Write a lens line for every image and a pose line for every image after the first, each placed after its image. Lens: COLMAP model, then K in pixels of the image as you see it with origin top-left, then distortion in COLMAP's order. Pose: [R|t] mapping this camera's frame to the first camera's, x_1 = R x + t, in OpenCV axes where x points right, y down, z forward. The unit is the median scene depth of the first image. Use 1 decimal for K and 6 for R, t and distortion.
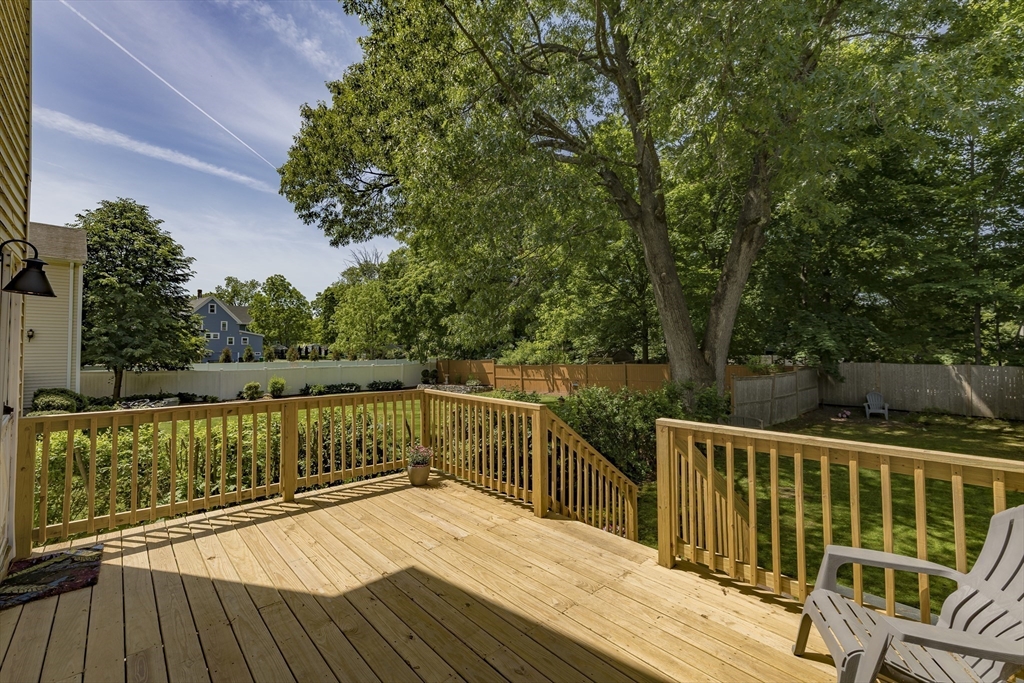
lens RADIAL K [[426.3, 0, 510.7], [0, 426.3, 335.3], [0, 0, 1]] dist [0.001023, 0.000473]
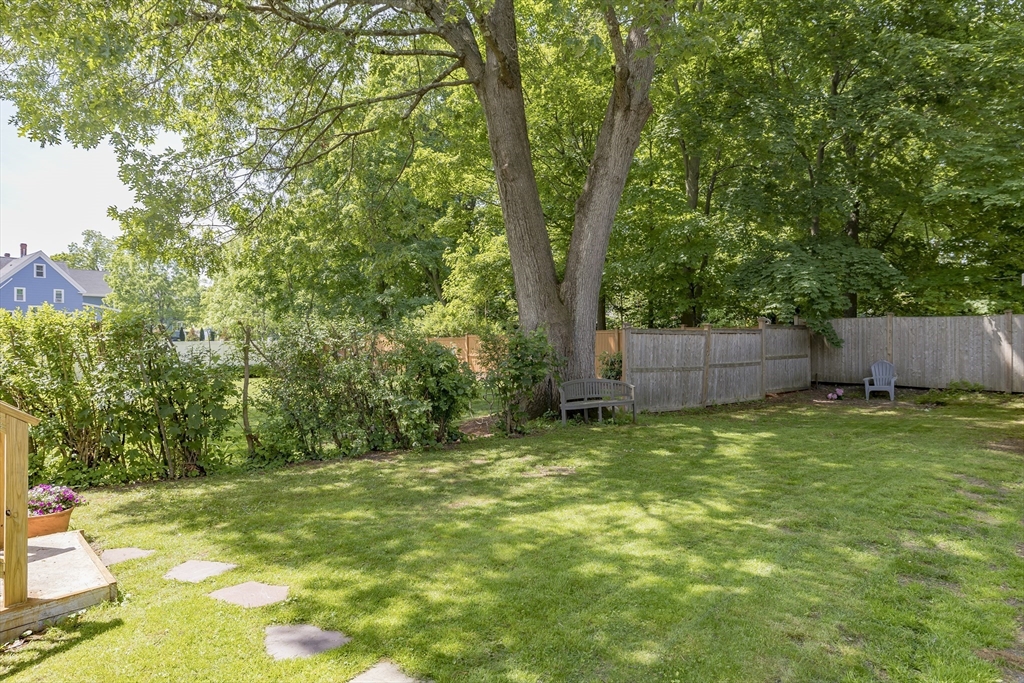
lens RADIAL K [[609.5, 0, 512.0], [0, 609.5, 341.5], [0, 0, 1]] dist [0.003947, 0.001623]
pose [[0.999923, -0.000970, -0.012364, 0.307998], [0.001393, 0.999413, 0.034239, 0.074577], [0.012324, -0.034254, 0.999337, 0.050509]]
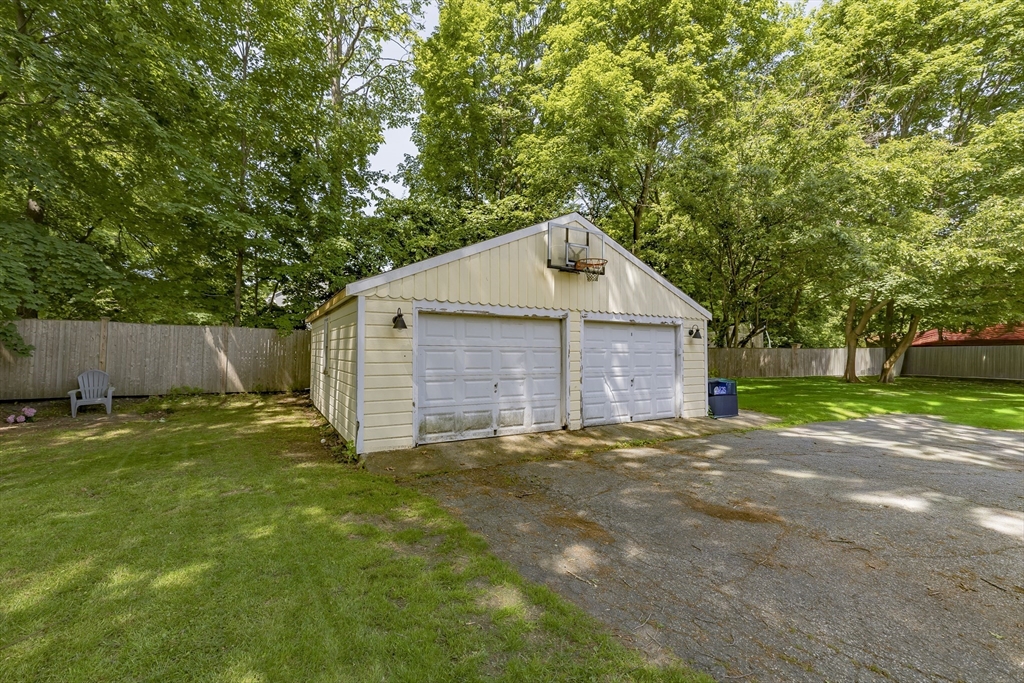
lens RADIAL K [[426.3, 0, 510.7], [0, 426.3, 335.3], [0, 0, 1]] dist [0.001023, 0.000473]
pose [[0.174360, 0.033426, 0.984114, 0.390930], [-0.041763, 0.998775, -0.026525, 0.081249], [-0.983796, -0.036475, 0.175543, 0.346240]]
